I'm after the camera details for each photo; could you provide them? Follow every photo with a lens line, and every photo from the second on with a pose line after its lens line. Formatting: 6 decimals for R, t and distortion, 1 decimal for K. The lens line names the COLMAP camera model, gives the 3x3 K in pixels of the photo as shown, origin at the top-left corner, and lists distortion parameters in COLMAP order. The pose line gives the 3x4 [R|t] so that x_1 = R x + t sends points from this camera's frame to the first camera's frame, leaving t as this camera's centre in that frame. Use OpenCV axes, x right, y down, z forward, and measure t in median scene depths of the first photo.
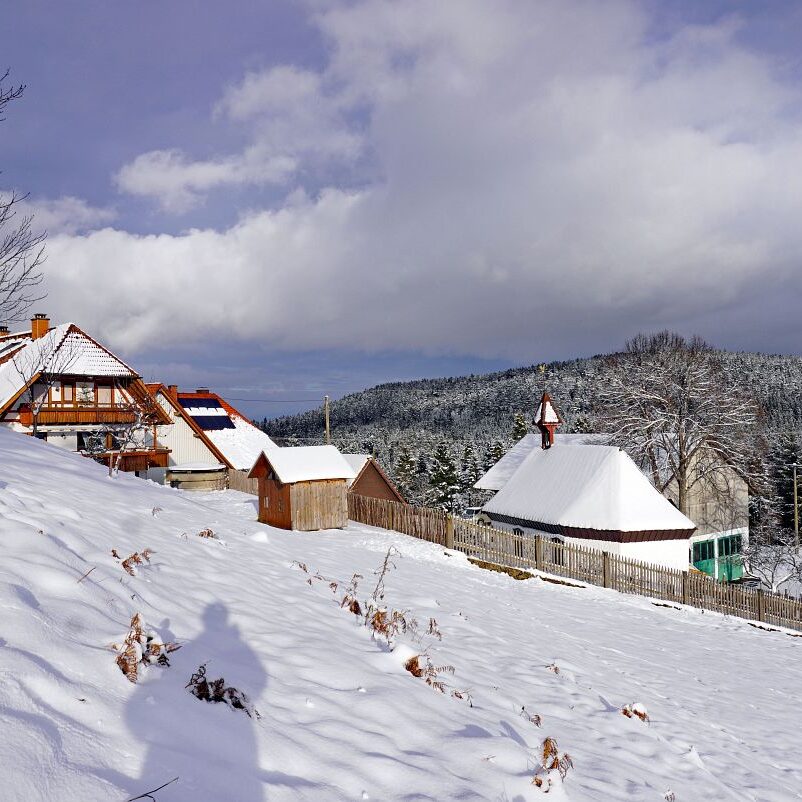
lens RADIAL K [[845.3, 0, 400.0], [0, 845.3, 401.8], [0, 0, 1]] dist [-0.020082, 0.000000]
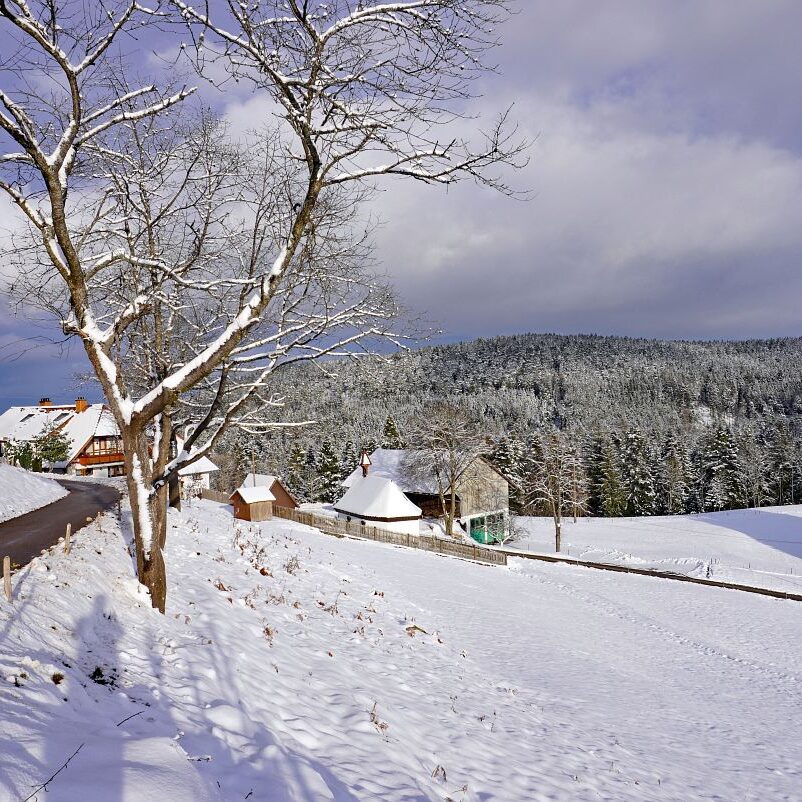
lens RADIAL K [[845.3, 0, 402.0], [0, 845.3, 400.0], [0, 0, 1]] dist [-0.020082, 0.000000]
pose [[0.991594, -0.008588, 0.129103, 0.000194], [0.005203, 0.999634, 0.026536, -0.041285], [-0.129283, -0.025642, 0.991276, -0.232004]]
